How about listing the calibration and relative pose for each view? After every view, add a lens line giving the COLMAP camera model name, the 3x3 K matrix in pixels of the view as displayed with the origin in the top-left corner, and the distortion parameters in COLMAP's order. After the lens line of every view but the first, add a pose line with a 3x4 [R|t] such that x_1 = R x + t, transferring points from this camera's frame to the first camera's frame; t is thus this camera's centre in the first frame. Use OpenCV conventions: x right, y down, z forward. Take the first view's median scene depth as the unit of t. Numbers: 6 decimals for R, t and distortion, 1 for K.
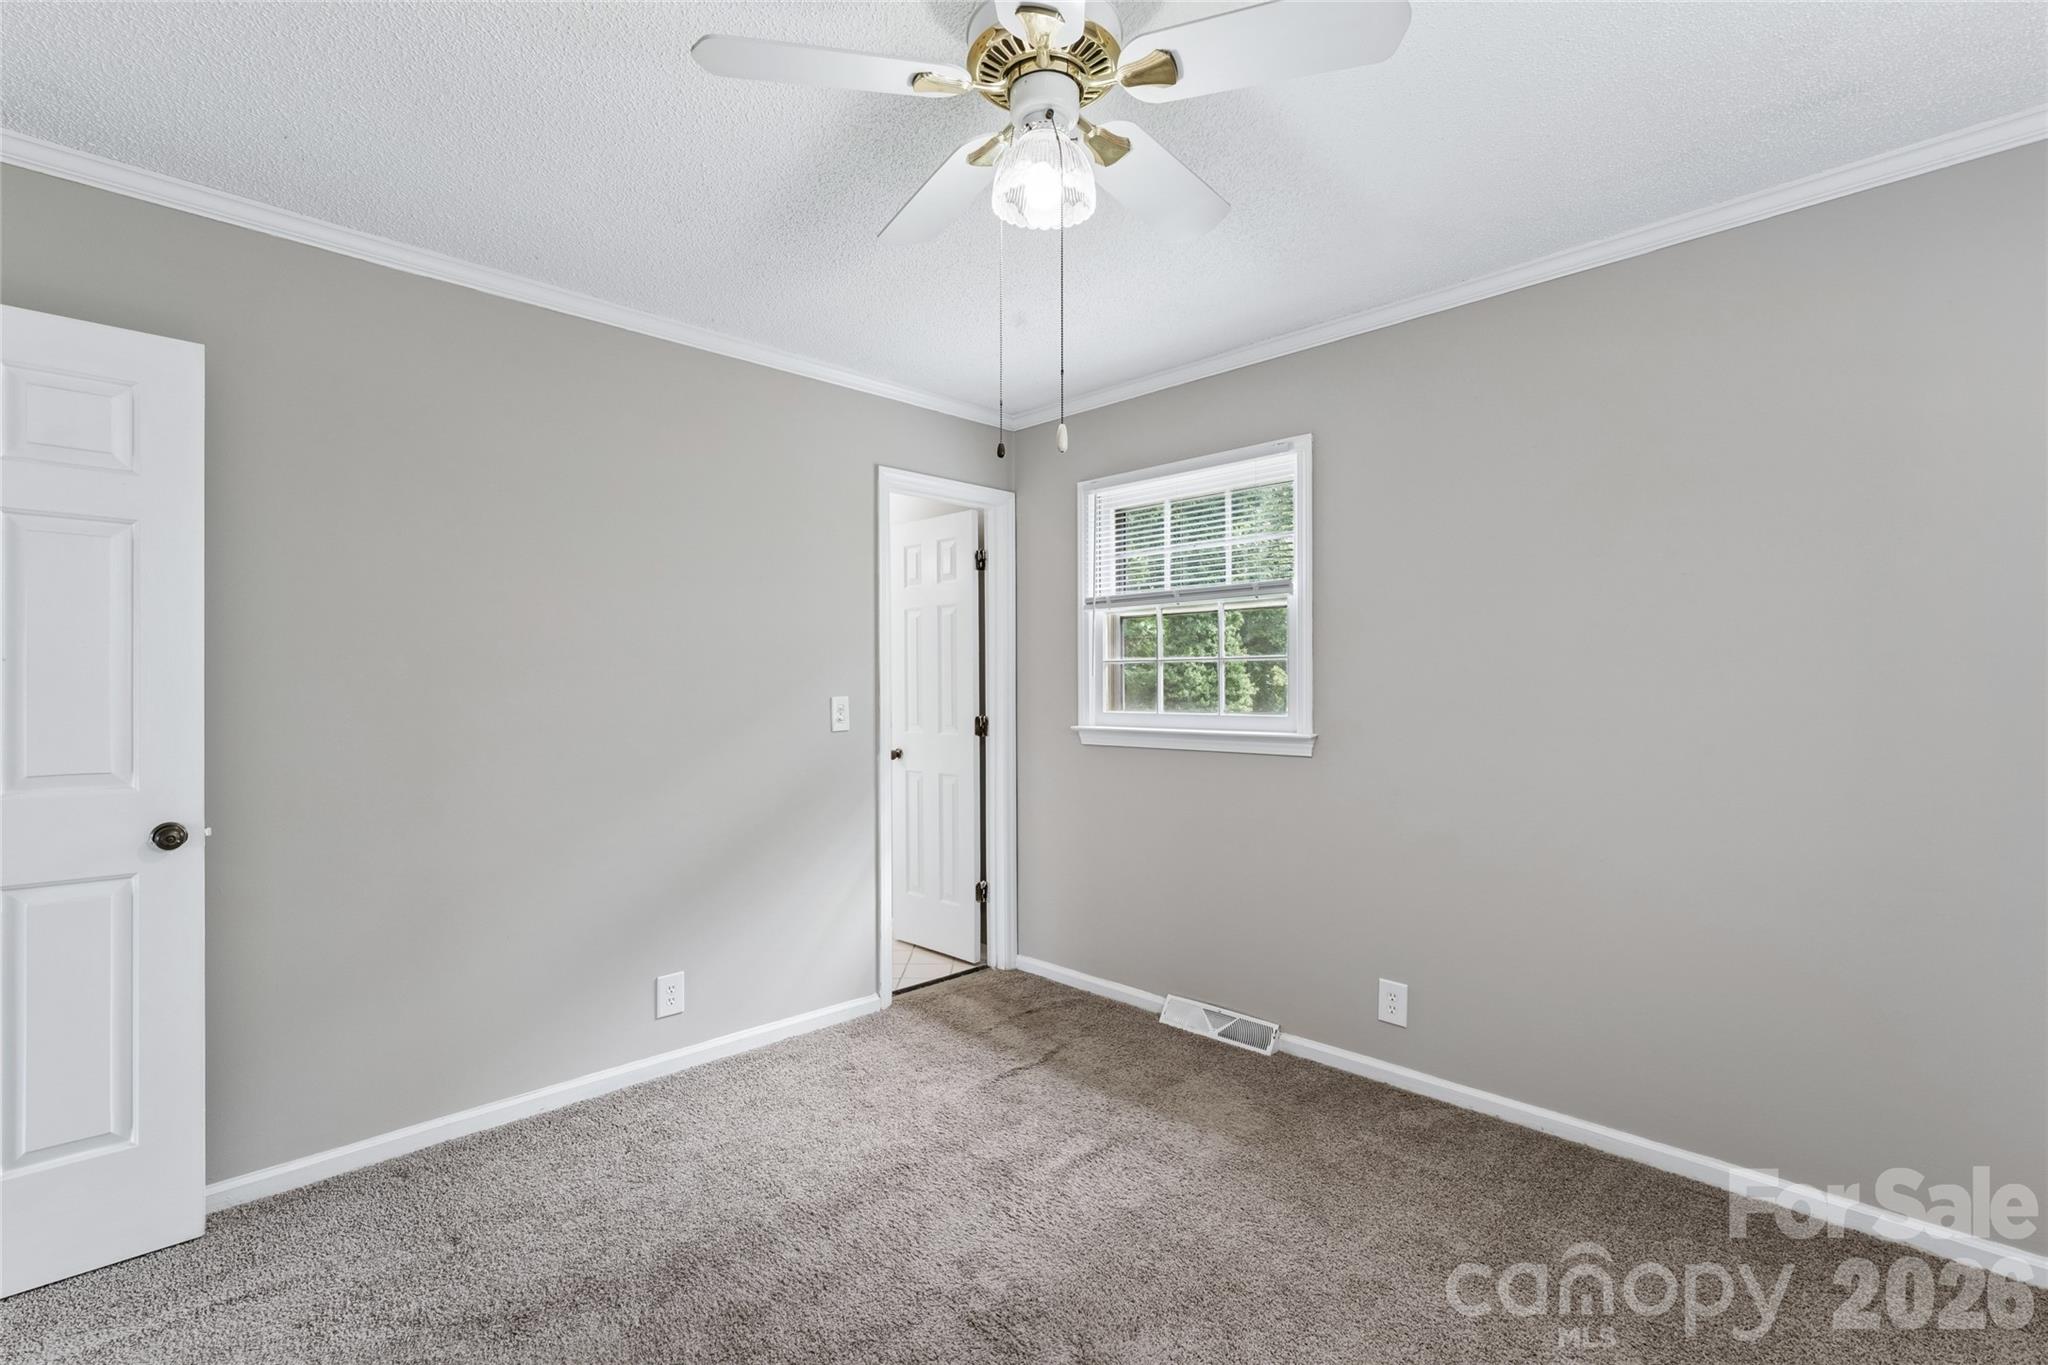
lens RADIAL K [[916.7, 0, 1013.7], [0, 916.7, 675.1], [0, 0, 1]] dist [-0.003735, 0.001008]
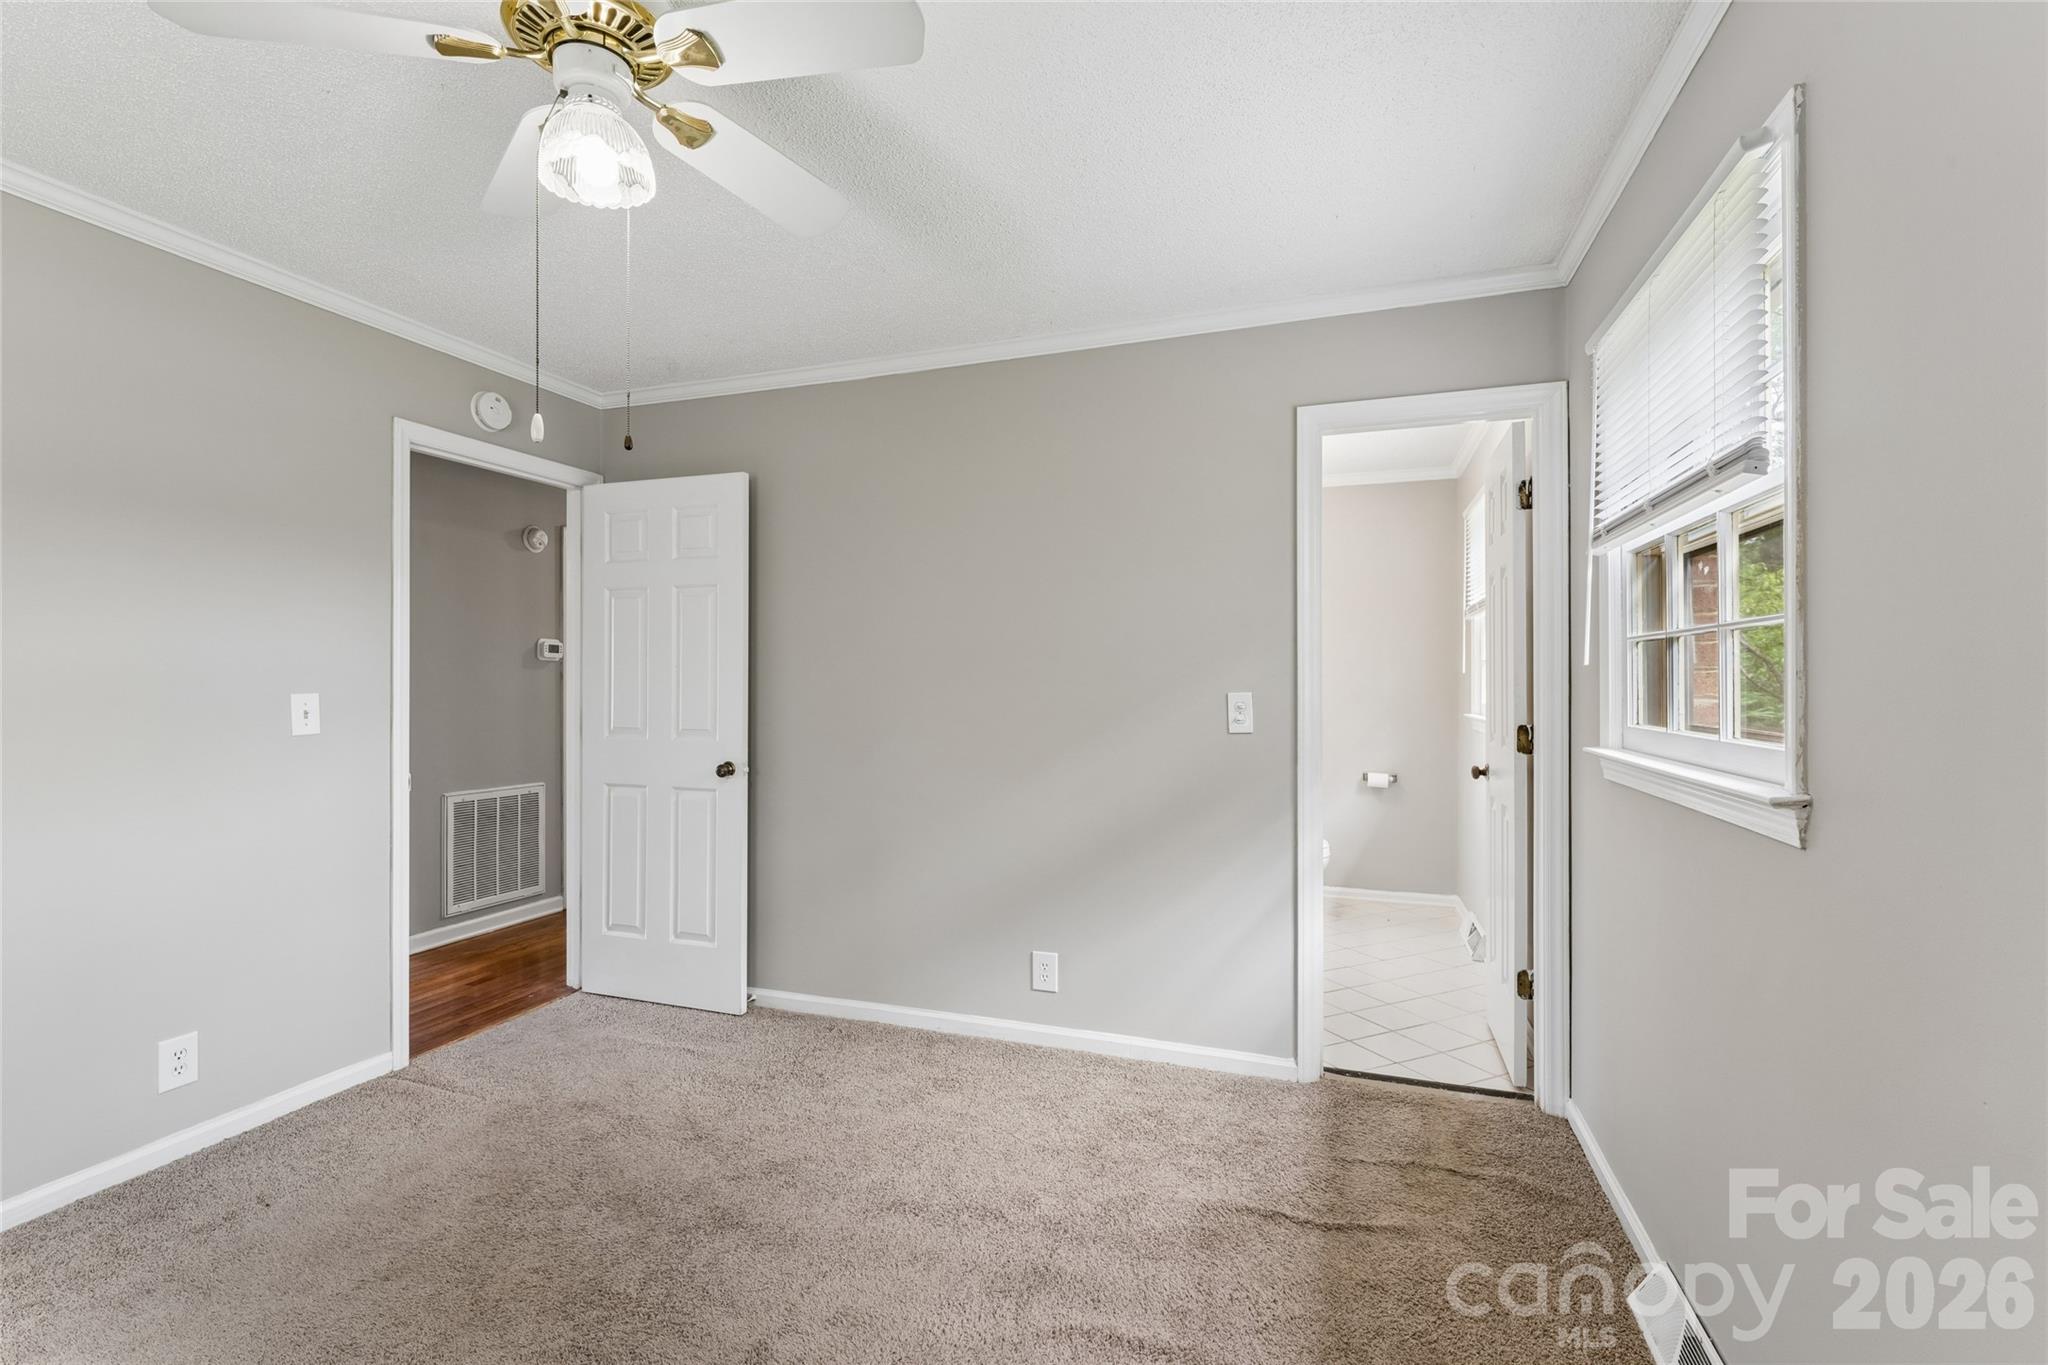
lens RADIAL K [[919.2, 0, 1020.1], [0, 919.2, 670.1], [0, 0, 1]] dist [0.001927, 0.000745]
pose [[0.439497, -0.008871, -0.898200, 0.570508], [0.010842, 0.999931, -0.004571, 0.004406], [0.898179, -0.007730, 0.439563, 0.507211]]
